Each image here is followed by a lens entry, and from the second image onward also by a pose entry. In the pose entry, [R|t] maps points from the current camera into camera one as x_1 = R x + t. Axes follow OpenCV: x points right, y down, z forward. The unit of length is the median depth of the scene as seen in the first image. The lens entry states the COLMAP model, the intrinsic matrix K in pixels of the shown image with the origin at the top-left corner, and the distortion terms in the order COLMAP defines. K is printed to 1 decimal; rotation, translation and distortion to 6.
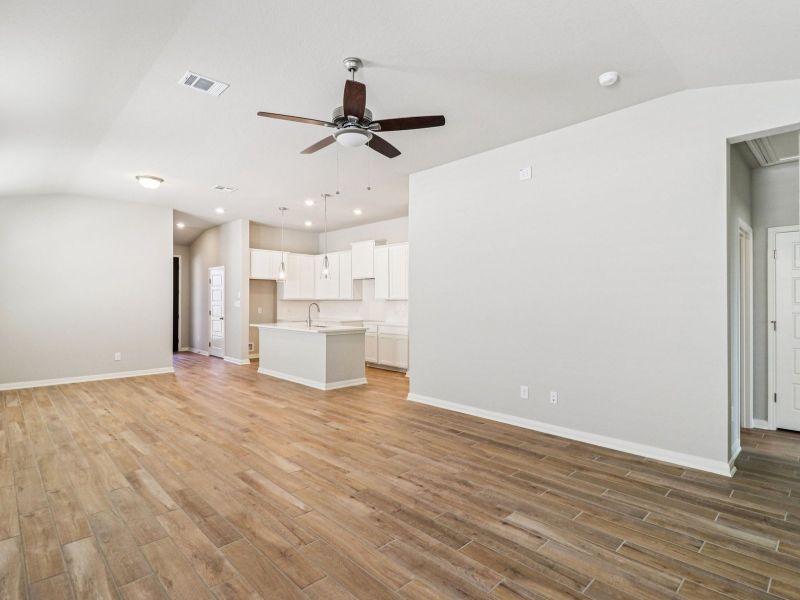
lens RADIAL K [[417.9, 0, 392.4], [0, 417.9, 299.8], [0, 0, 1]] dist [0.001627, -0.000484]
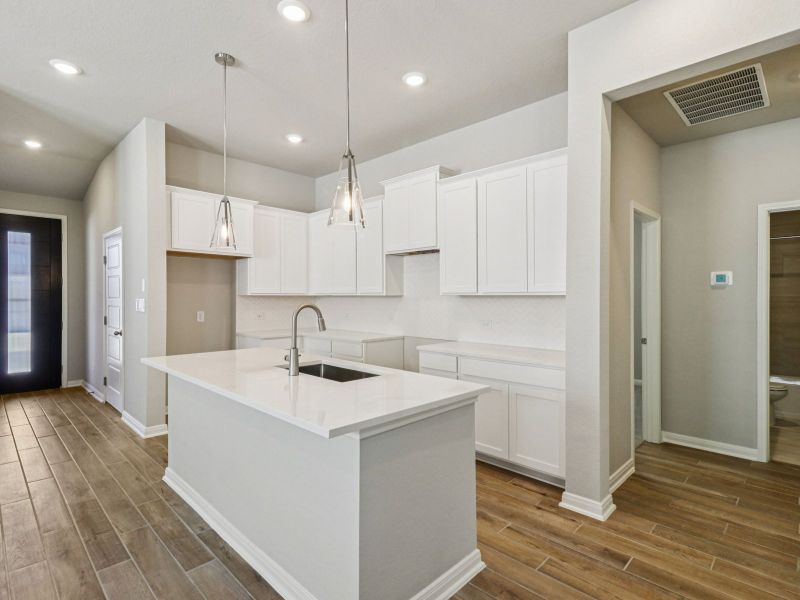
lens RADIAL K [[417.9, 0, 392.4], [0, 417.9, 299.8], [0, 0, 1]] dist [0.001627, -0.000484]
pose [[0.999769, 0.000029, 0.021509, -0.097388], [-0.000227, 0.999957, 0.009229, 0.000251], [-0.021508, -0.009232, 0.999726, 0.506327]]
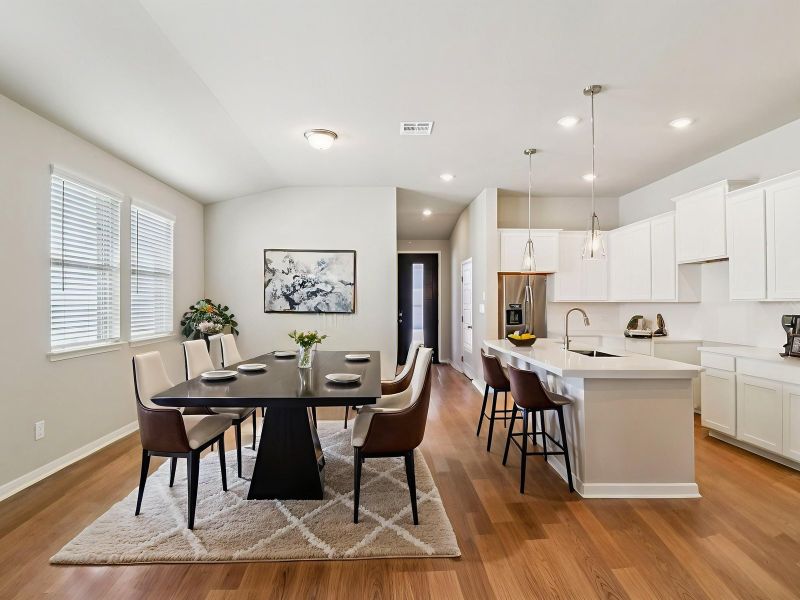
lens RADIAL K [[417.9, 0, 392.4], [0, 417.9, 299.8], [0, 0, 1]] dist [0.001627, -0.000484]
pose [[0.739879, -0.007458, -0.672699, -0.003550], [0.003328, 0.999967, -0.007426, 0.000215], [0.672732, 0.003255, 0.739879, 0.349999]]
